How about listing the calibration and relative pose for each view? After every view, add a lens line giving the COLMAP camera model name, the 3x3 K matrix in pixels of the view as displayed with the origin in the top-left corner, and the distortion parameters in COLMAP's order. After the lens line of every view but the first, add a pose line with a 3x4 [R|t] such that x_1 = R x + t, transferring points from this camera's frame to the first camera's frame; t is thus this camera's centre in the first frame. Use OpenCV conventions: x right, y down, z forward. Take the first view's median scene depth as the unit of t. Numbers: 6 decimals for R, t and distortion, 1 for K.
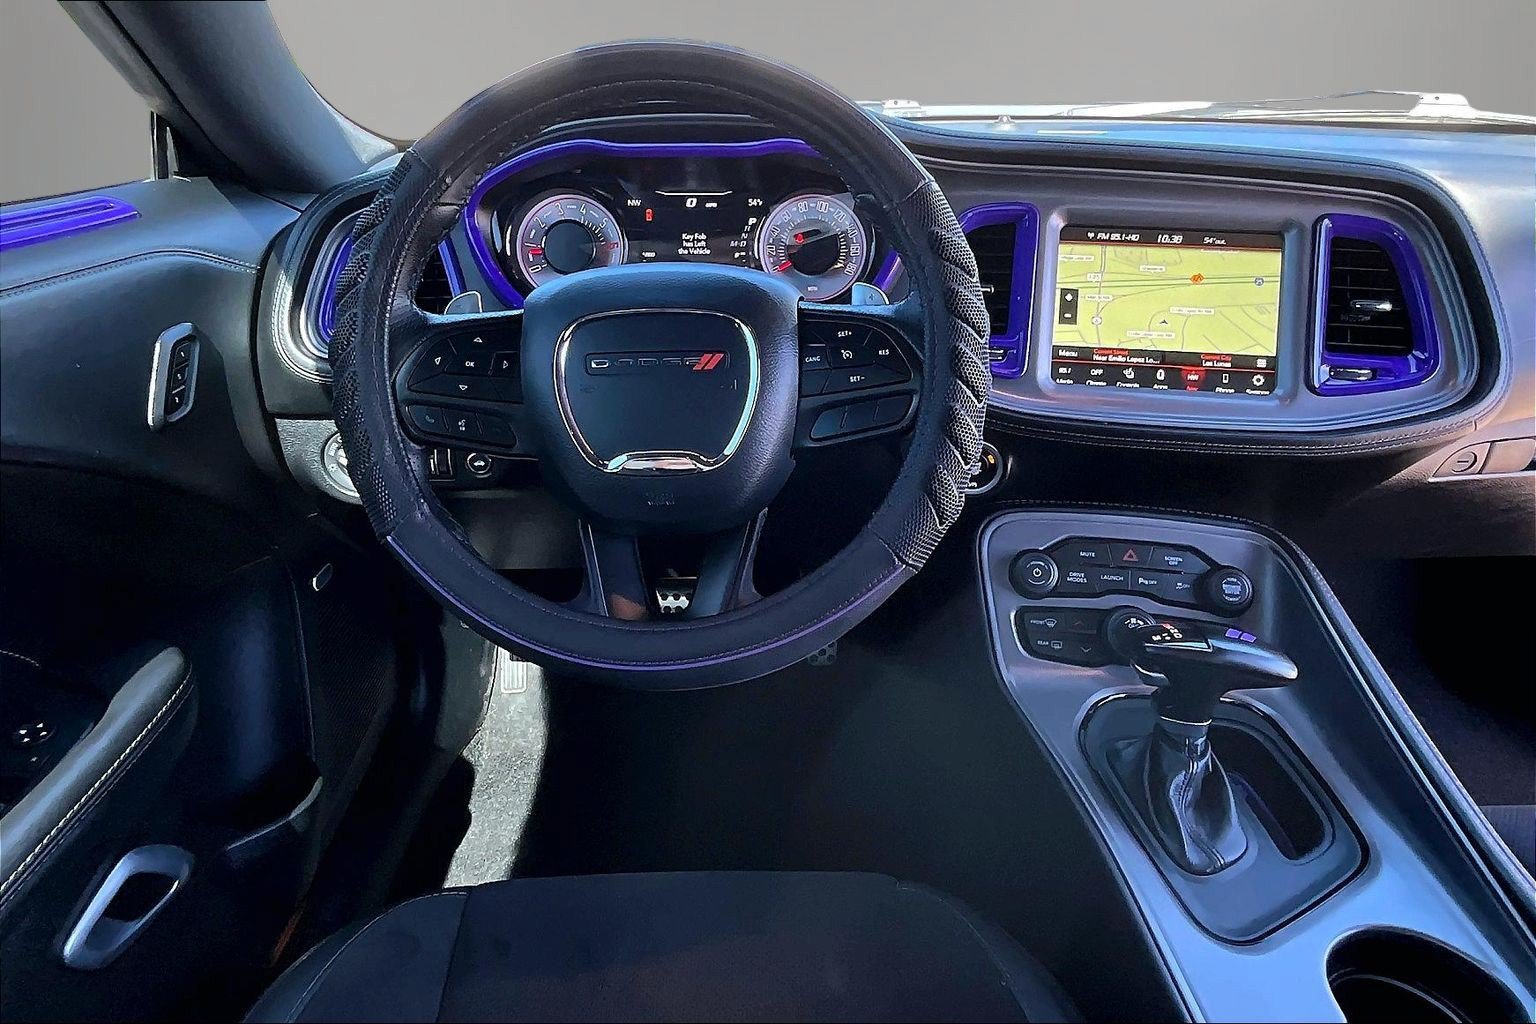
lens RADIAL K [[573.5, 0, 768.9], [0, 573.5, 513.8], [0, 0, 1]] dist [-0.000912, -0.000397]
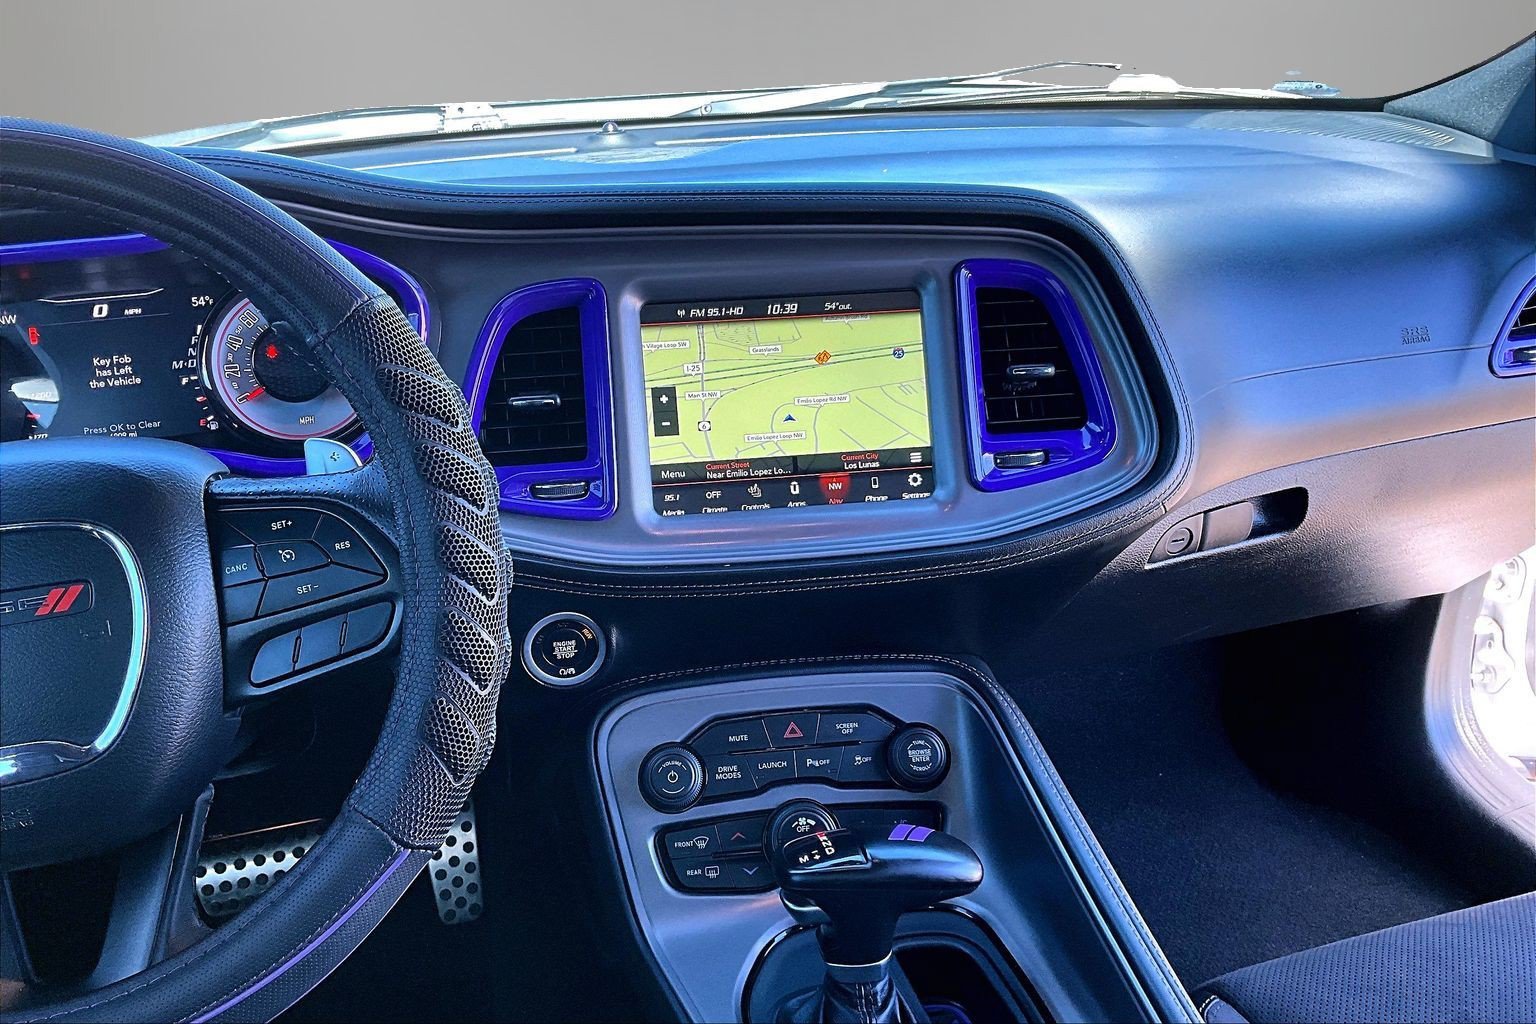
lens RADIAL K [[791.6, 0, 777.7], [0, 791.6, 514.5], [0, 0, 1]] dist [0.024411, -0.012630]
pose [[0.977835, -0.142989, 0.152949, 0.499035], [0.145793, 0.989289, -0.007218, -0.205021], [-0.150279, 0.029357, 0.988208, -0.030027]]
